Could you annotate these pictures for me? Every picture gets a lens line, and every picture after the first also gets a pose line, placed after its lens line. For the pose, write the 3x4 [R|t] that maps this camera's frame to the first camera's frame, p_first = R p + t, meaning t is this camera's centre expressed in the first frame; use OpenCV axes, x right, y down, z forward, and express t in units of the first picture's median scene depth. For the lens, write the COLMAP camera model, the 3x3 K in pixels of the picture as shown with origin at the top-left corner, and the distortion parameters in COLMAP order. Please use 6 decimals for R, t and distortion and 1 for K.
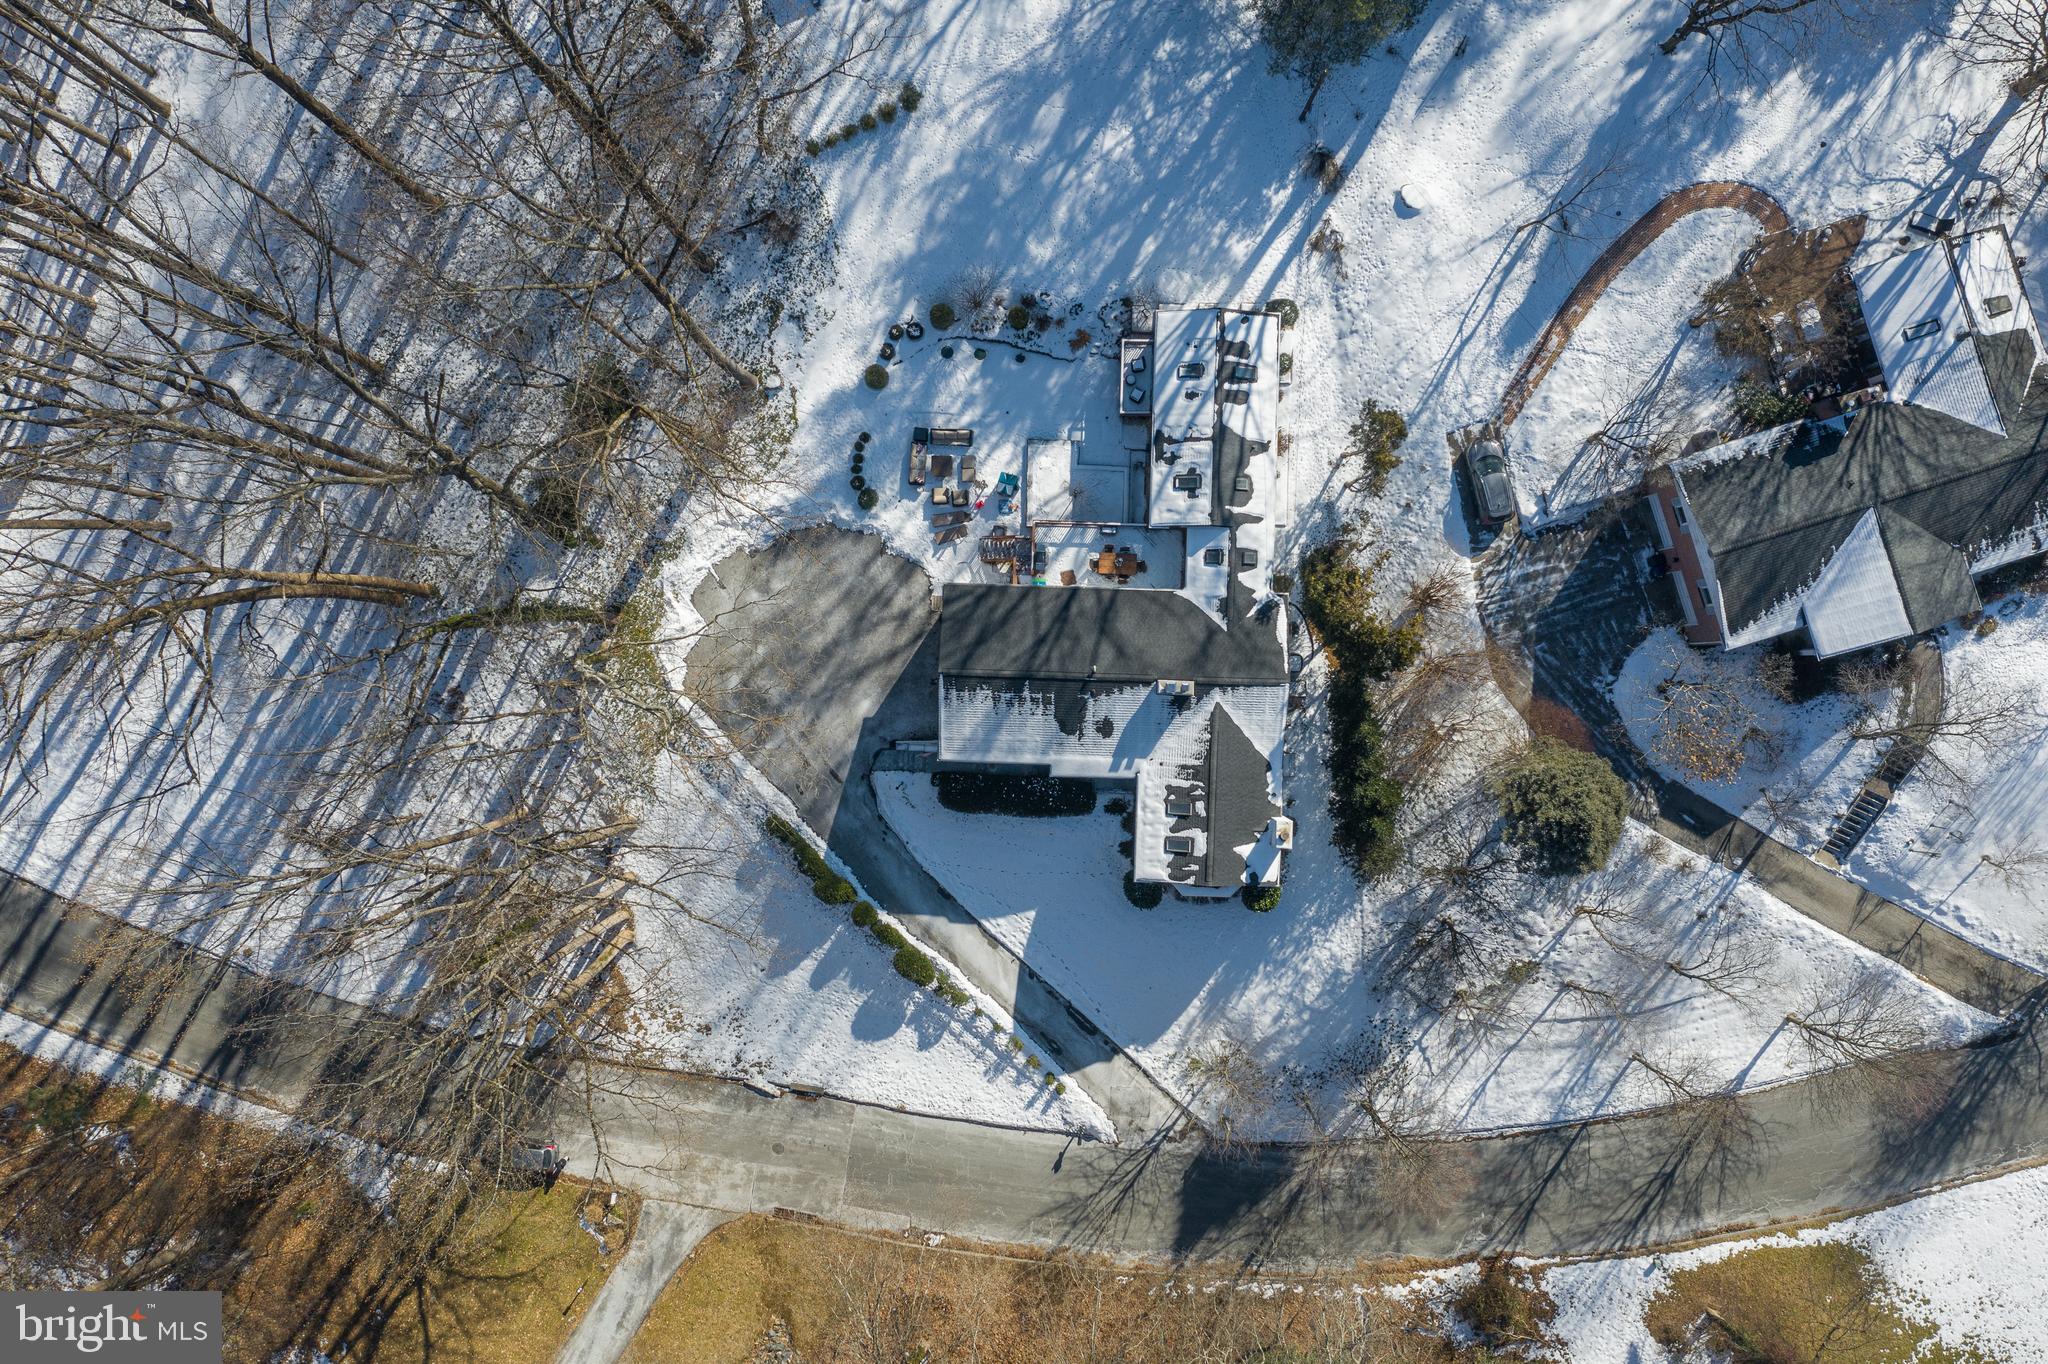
lens RADIAL K [[1642.3, 0, 1012.6], [0, 1642.3, 674.4], [0, 0, 1]] dist [-0.019436, -0.003576]
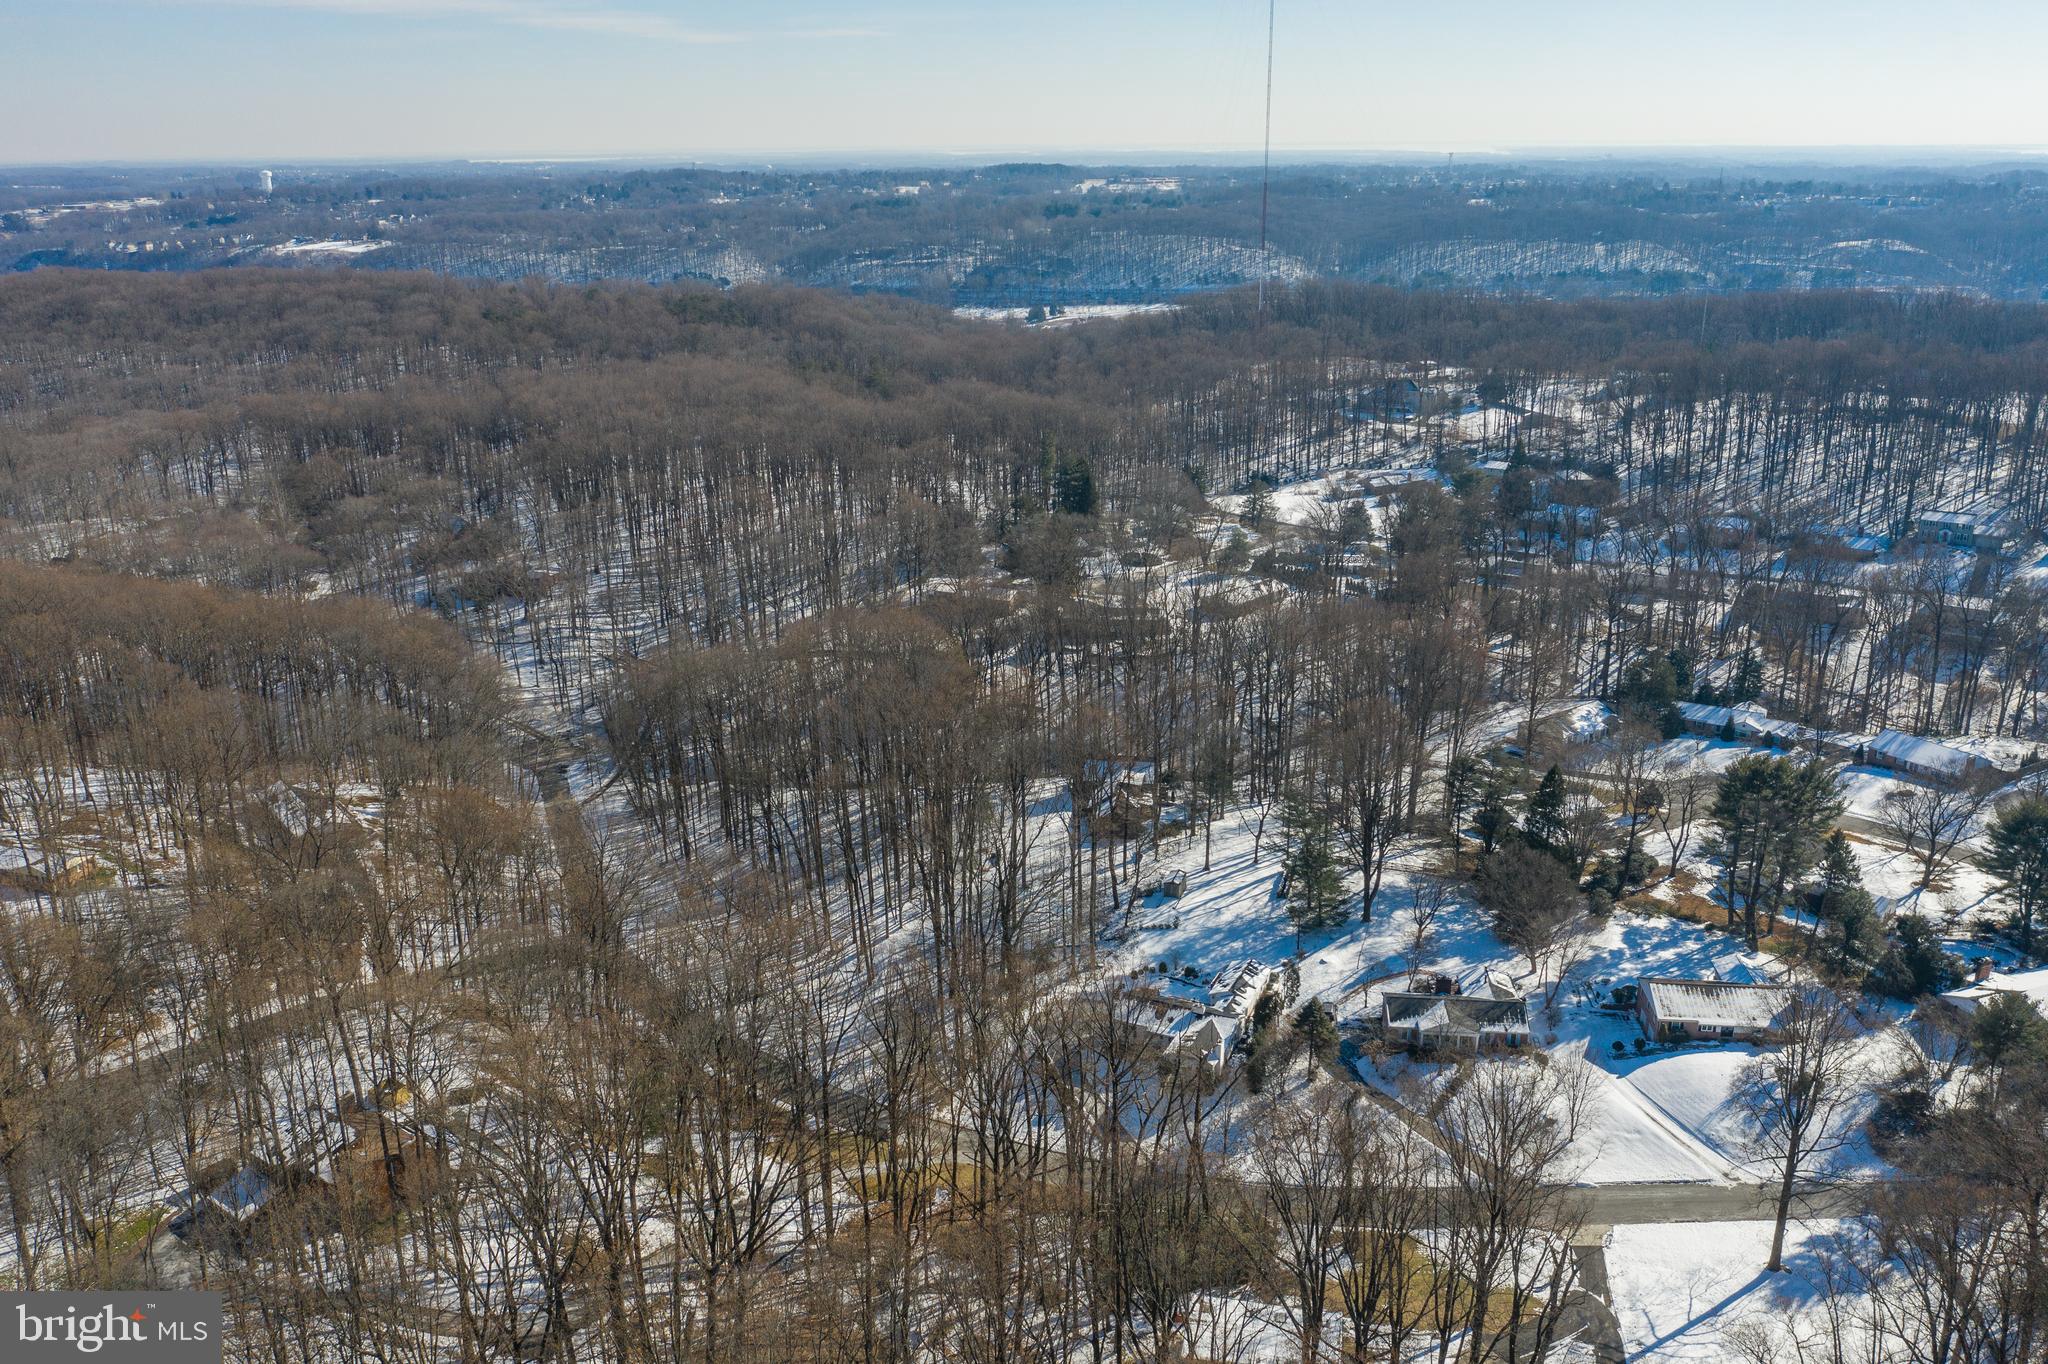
lens RADIAL K [[1642.3, 0, 1012.6], [0, 1642.3, 674.4], [0, 0, 1]] dist [-0.019436, -0.003576]
pose [[0.913486, 0.144409, -0.380380, 0.756056], [-0.406320, 0.275239, -0.871291, 2.314569], [-0.021127, 0.950468, 0.310103, -0.397298]]
